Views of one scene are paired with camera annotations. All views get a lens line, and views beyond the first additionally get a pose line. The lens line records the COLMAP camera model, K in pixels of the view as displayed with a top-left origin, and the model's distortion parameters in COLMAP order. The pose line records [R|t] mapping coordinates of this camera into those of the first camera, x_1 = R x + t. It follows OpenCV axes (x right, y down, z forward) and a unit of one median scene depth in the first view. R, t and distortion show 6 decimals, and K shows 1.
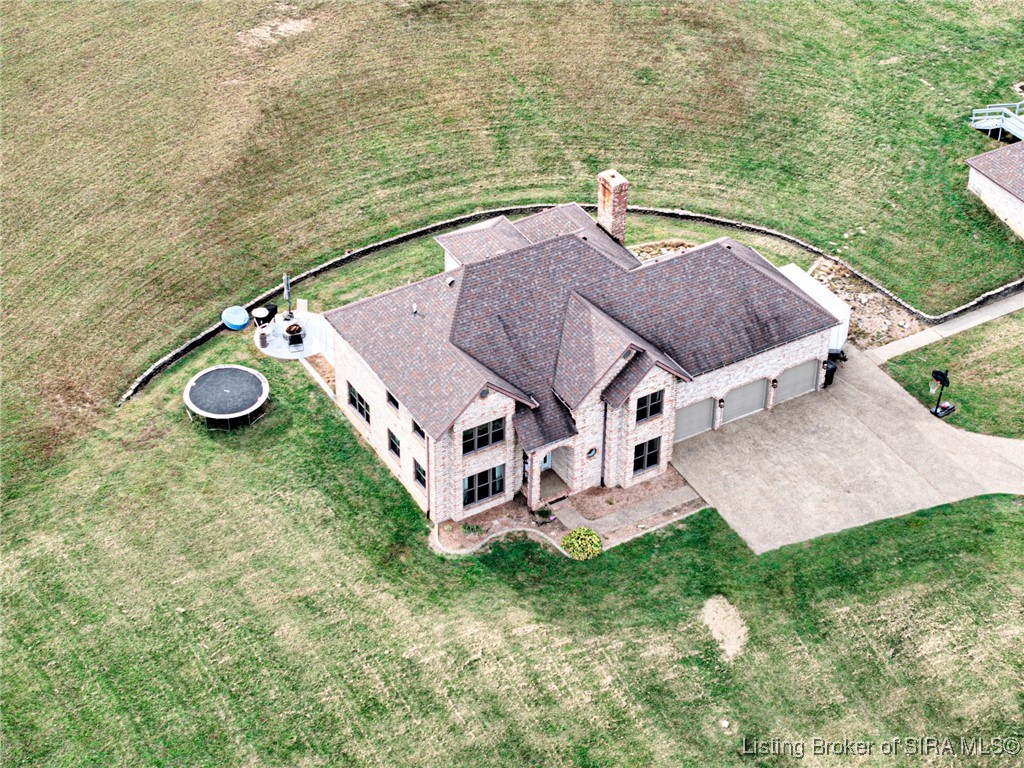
lens RADIAL K [[2022.8, 0, 511.0], [0, 2022.8, 383.1], [0, 0, 1]] dist [-0.021604, 0.000000]
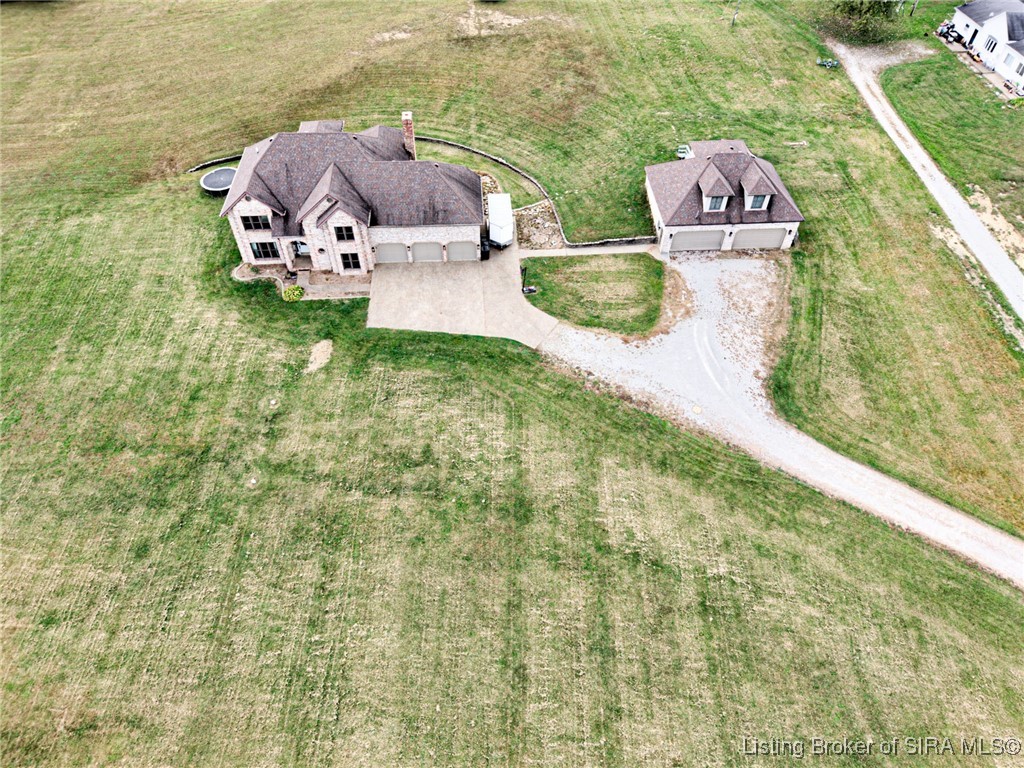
lens RADIAL K [[687.2, 0, 515.6], [0, 687.2, 388.3], [0, 0, 1]] dist [0.046249, -0.037856]
pose [[0.895194, 0.335892, -0.292922, 0.442342], [-0.275582, 0.933726, 0.228497, -0.044151], [0.350259, -0.123825, 0.928432, 0.450630]]
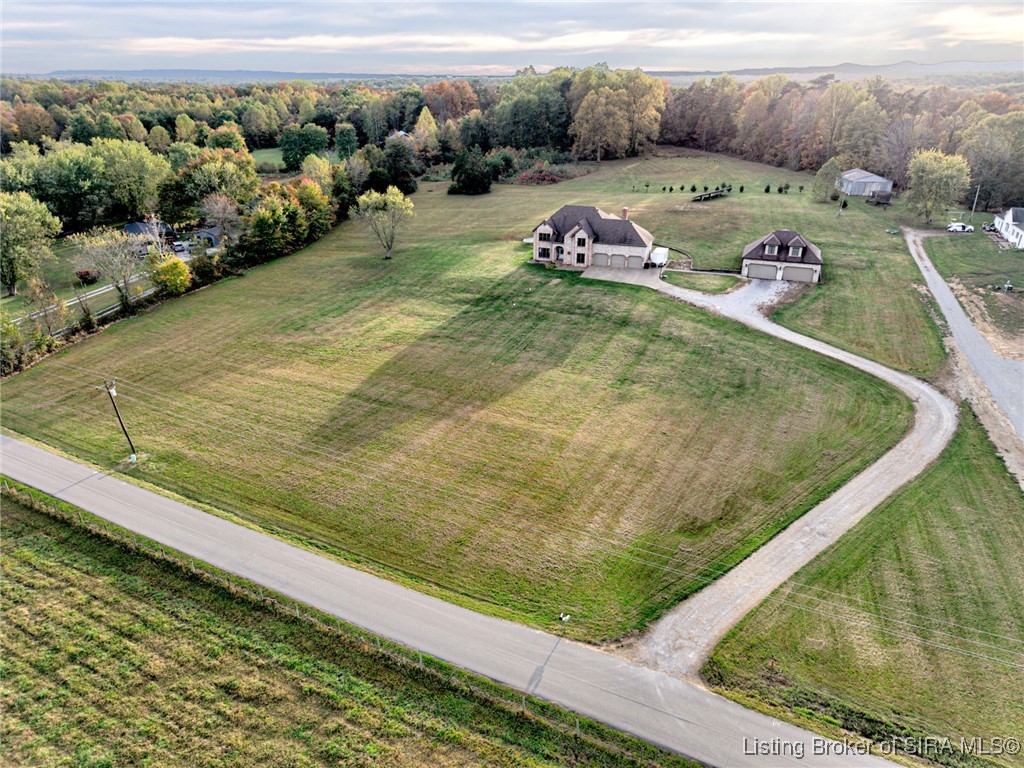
lens RADIAL K [[687.2, 0, 511.7], [0, 687.2, 386.3], [0, 0, 1]] dist [0.046249, -0.037856]
pose [[0.635076, 0.313575, -0.705939, 1.026374], [-0.466769, 0.883959, -0.027263, 0.362794], [0.615472, 0.346825, 0.707748, 0.057032]]
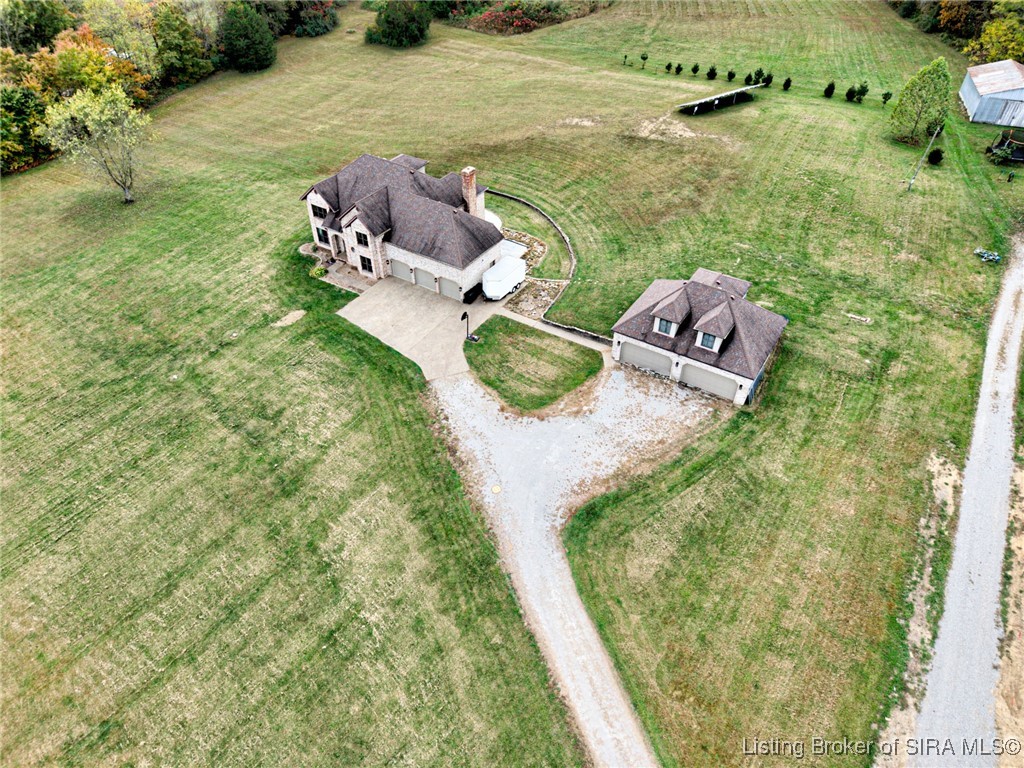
lens RADIAL K [[687.2, 0, 510.3], [0, 687.2, 384.9], [0, 0, 1]] dist [0.046249, -0.037856]
pose [[0.456965, 0.580391, -0.674039, 0.751175], [-0.540697, 0.782957, 0.307611, -0.185785], [0.706279, 0.223883, 0.671600, 0.640844]]
